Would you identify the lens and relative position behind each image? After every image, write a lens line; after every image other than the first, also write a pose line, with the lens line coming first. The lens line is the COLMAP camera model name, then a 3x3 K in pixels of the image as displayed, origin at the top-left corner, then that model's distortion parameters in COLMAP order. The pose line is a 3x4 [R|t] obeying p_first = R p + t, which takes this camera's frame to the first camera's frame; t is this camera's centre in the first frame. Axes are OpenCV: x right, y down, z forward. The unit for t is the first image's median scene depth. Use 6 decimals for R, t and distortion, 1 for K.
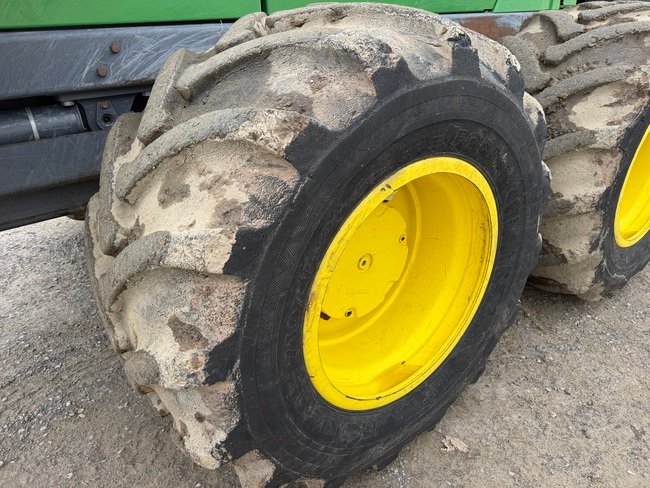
lens RADIAL K [[460.9, 0, 325.5], [0, 460.9, 248.8], [0, 0, 1]] dist [0.035512, -0.038493]
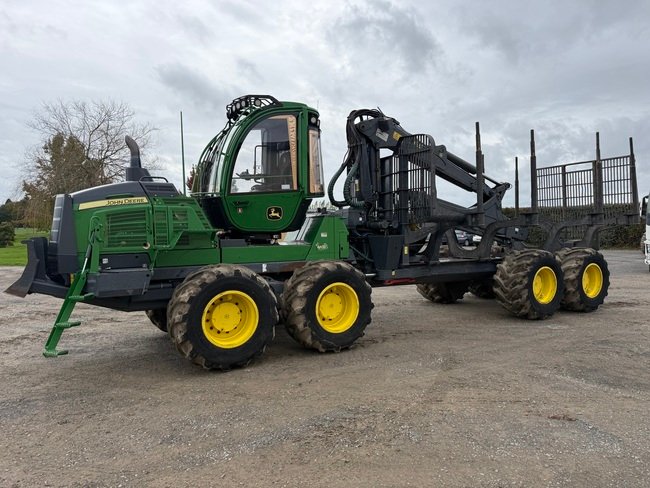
lens RADIAL K [[460.9, 0, 327.3], [0, 460.9, 240.7], [0, 0, 1]] dist [0.035512, -0.038493]
pose [[0.989274, 0.003591, -0.146027, 2.494365], [-0.068442, 0.894564, -0.441669, 1.871419], [0.129045, 0.446926, 0.885214, -4.577352]]
